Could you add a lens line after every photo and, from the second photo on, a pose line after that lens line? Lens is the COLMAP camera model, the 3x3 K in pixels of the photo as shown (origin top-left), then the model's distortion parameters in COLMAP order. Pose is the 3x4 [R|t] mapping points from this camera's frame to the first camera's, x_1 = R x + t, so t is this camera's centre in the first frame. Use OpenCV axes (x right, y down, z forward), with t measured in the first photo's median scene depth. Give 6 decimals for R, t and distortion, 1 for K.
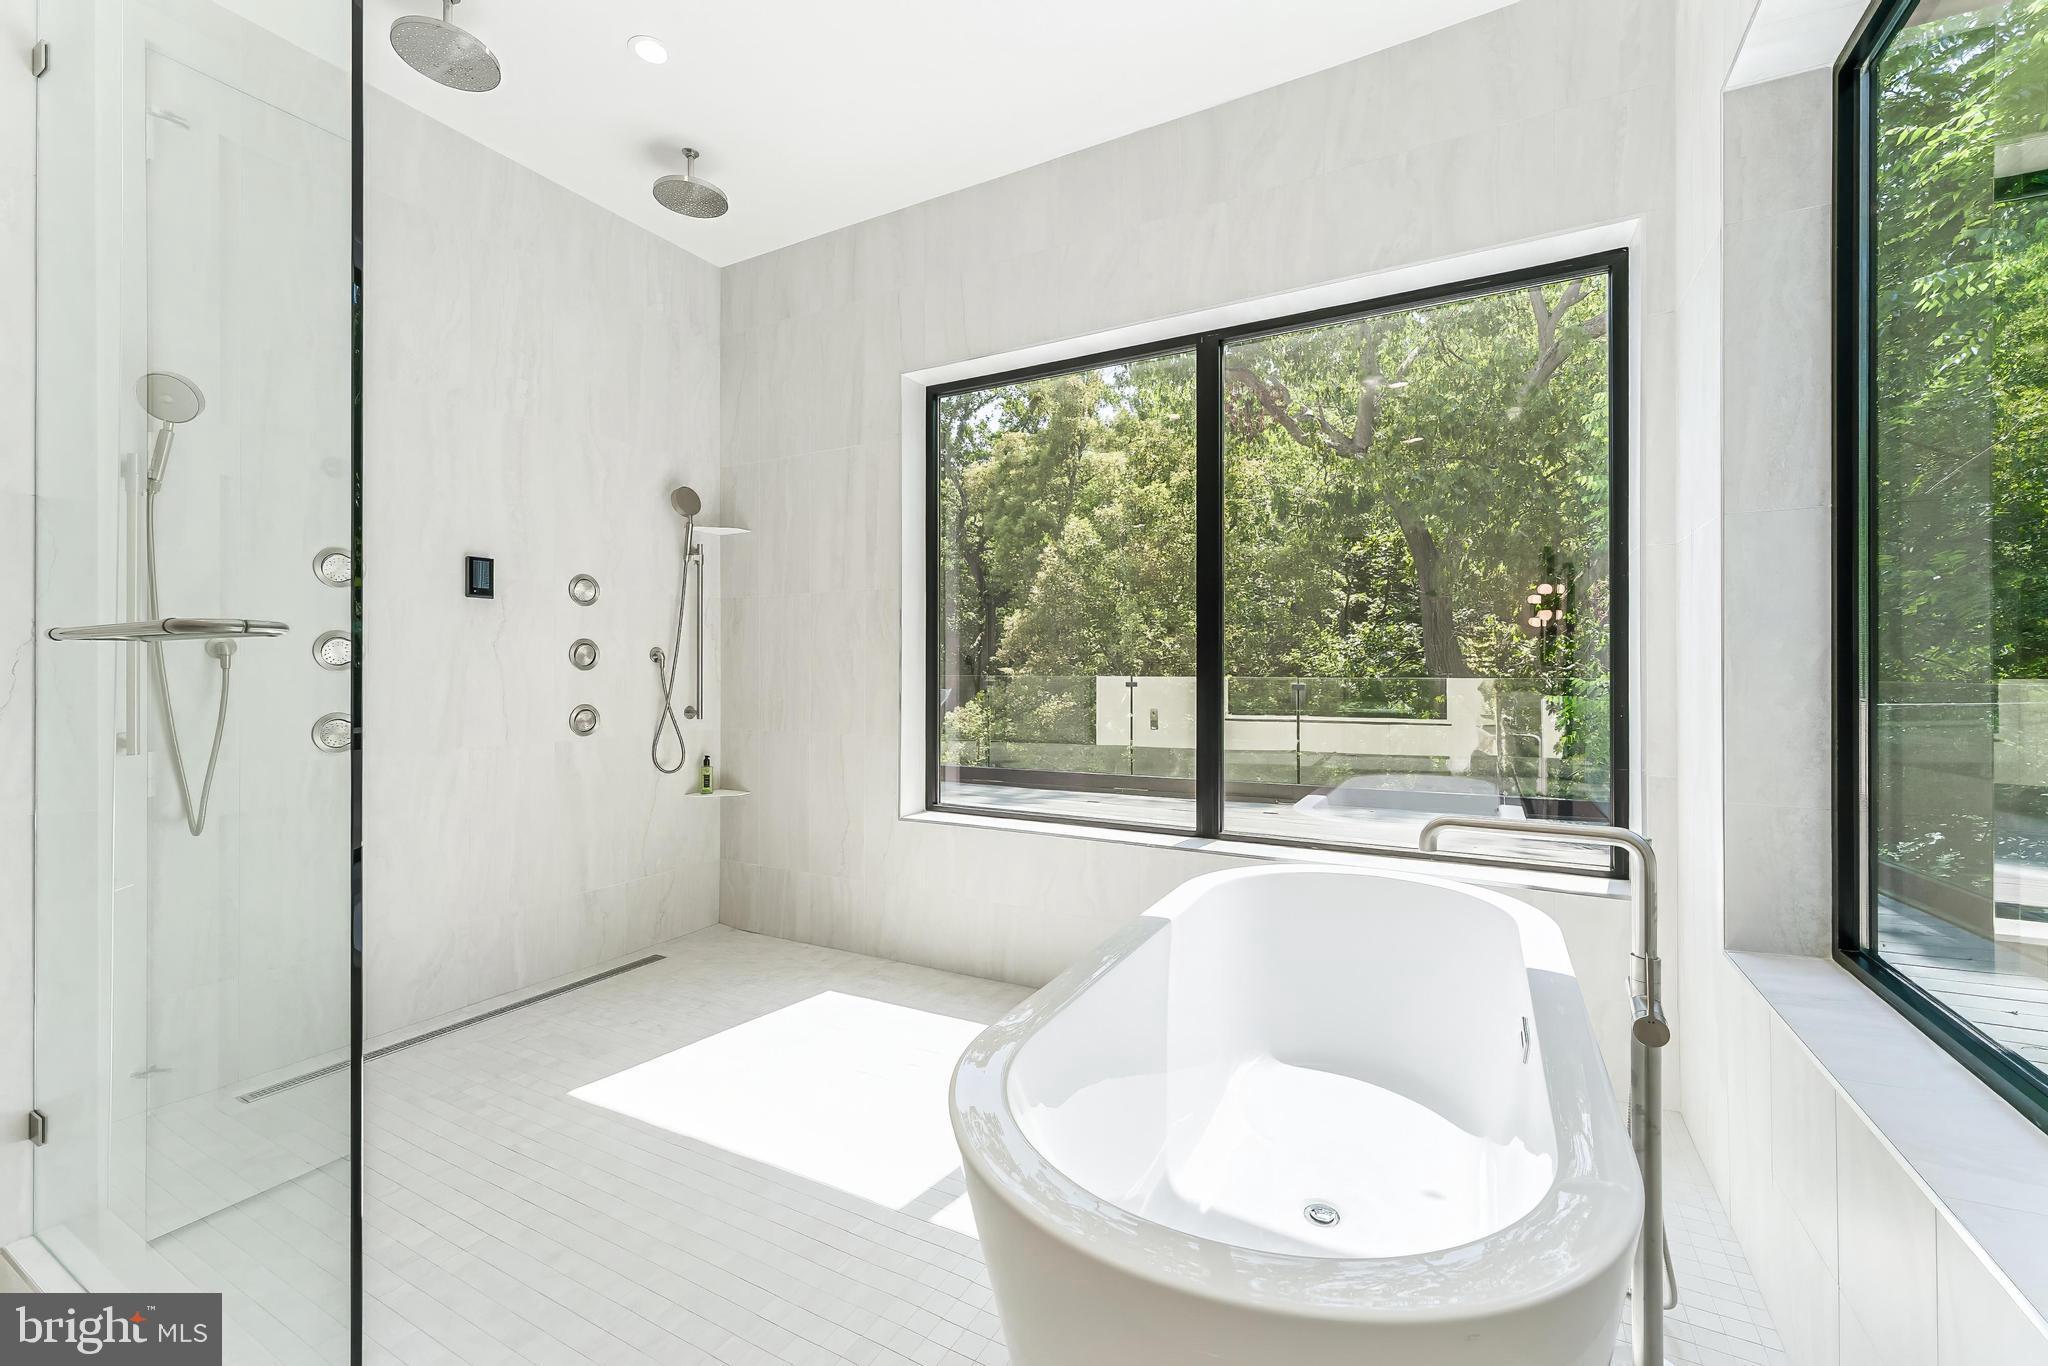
lens RADIAL K [[834.6, 0, 1028.1], [0, 834.6, 671.2], [0, 0, 1]] dist [0.006238, -0.000380]
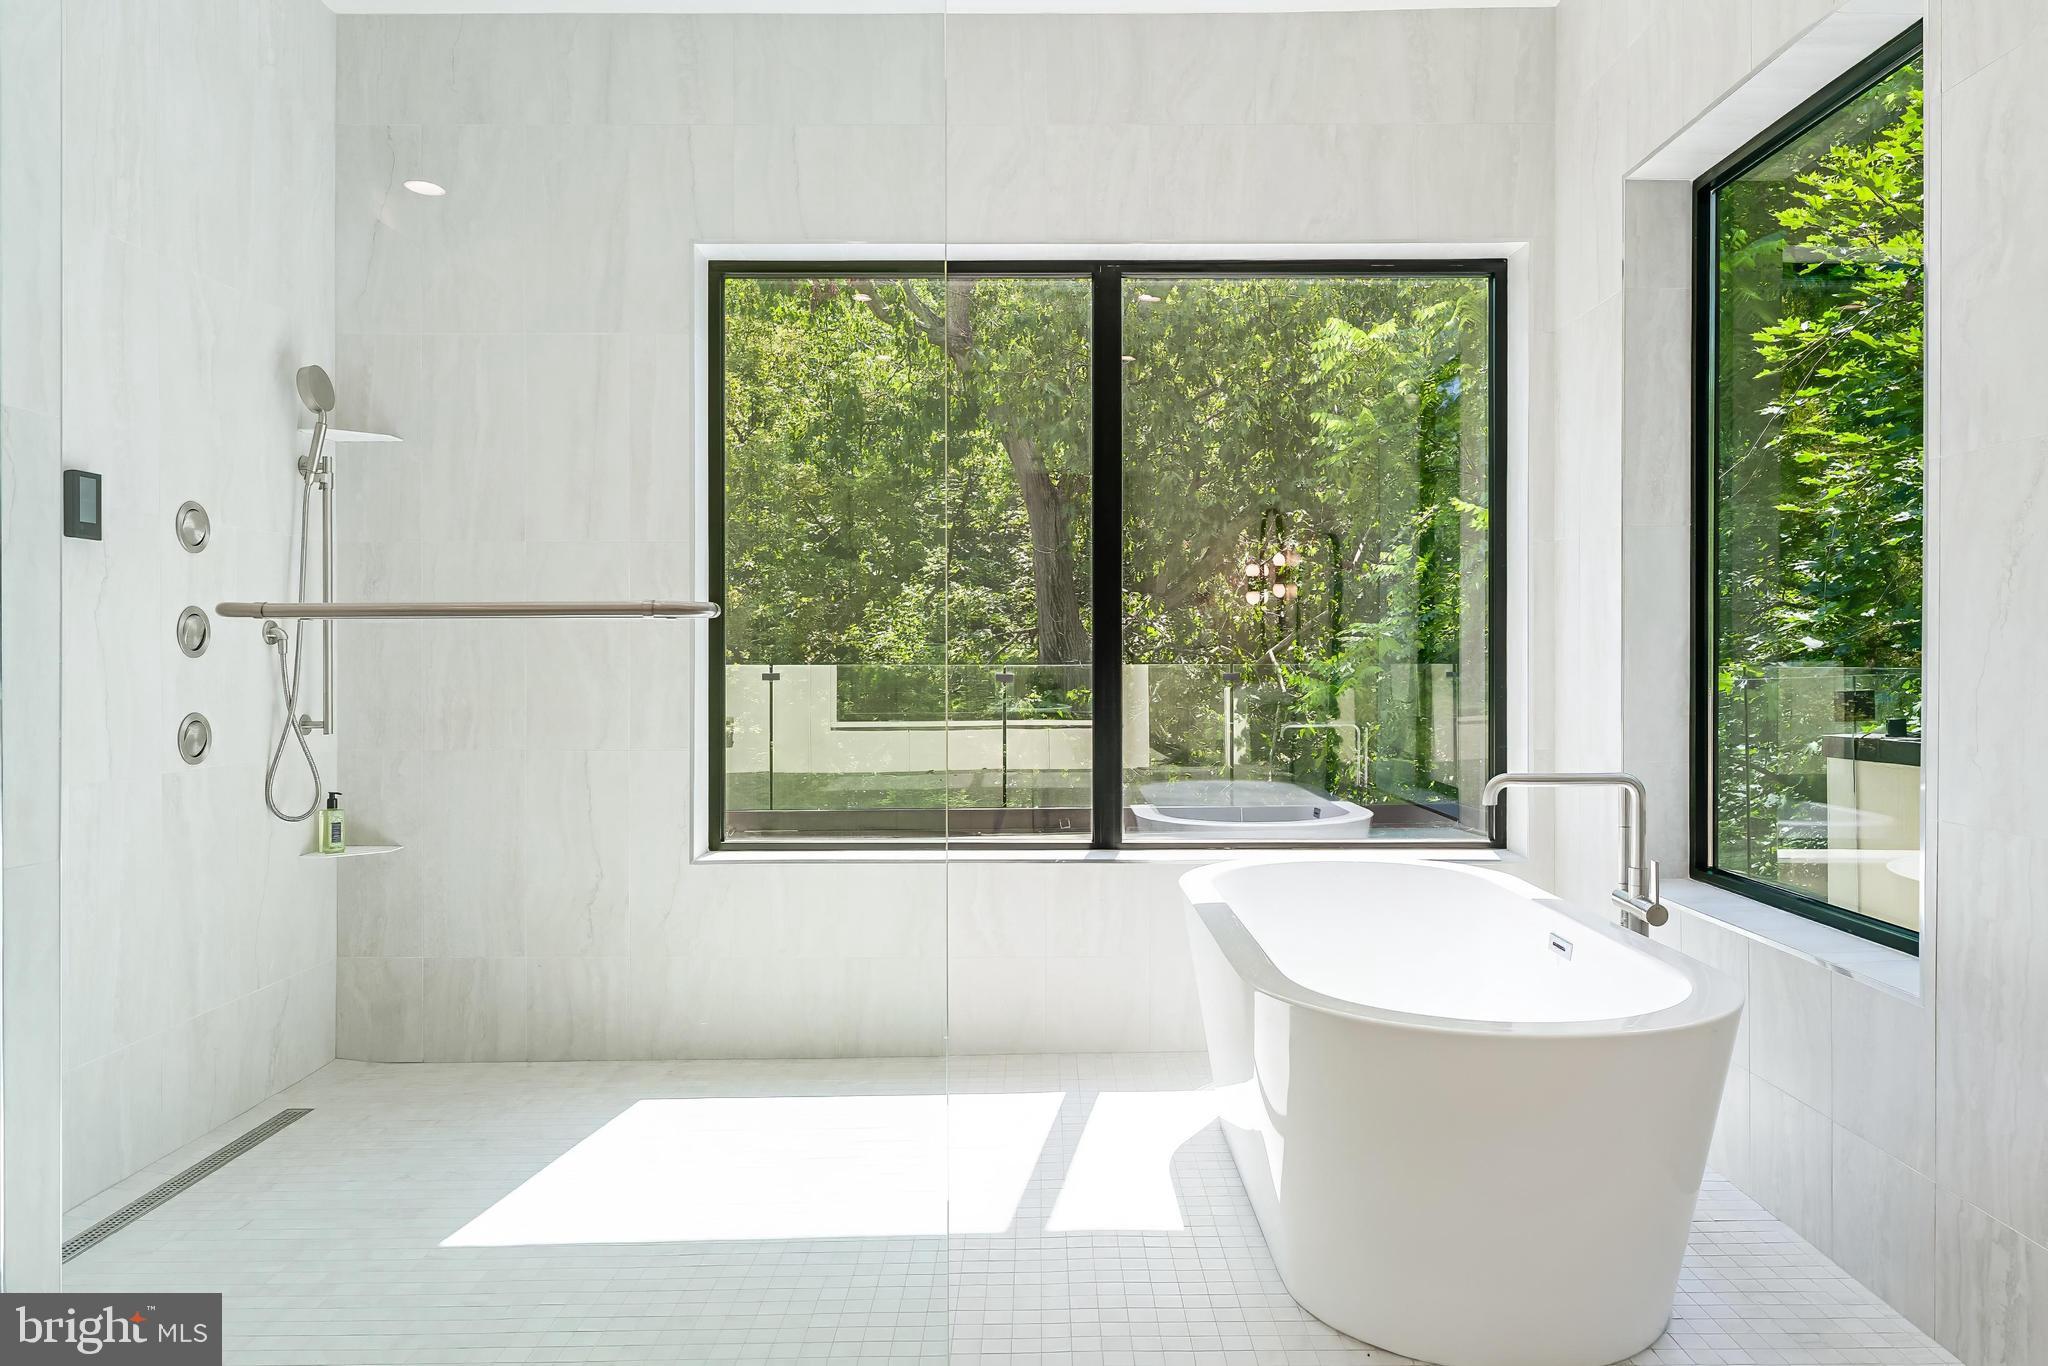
lens RADIAL K [[1390.9, 0, 1024.0], [0, 1390.9, 683.0], [0, 0, 1]] dist [-0.003427, -0.000477]
pose [[0.878052, -0.011259, 0.478432, -0.465116], [0.002480, 0.999817, 0.018976, -0.000372], [-0.478558, -0.015476, 0.877920, -0.184365]]
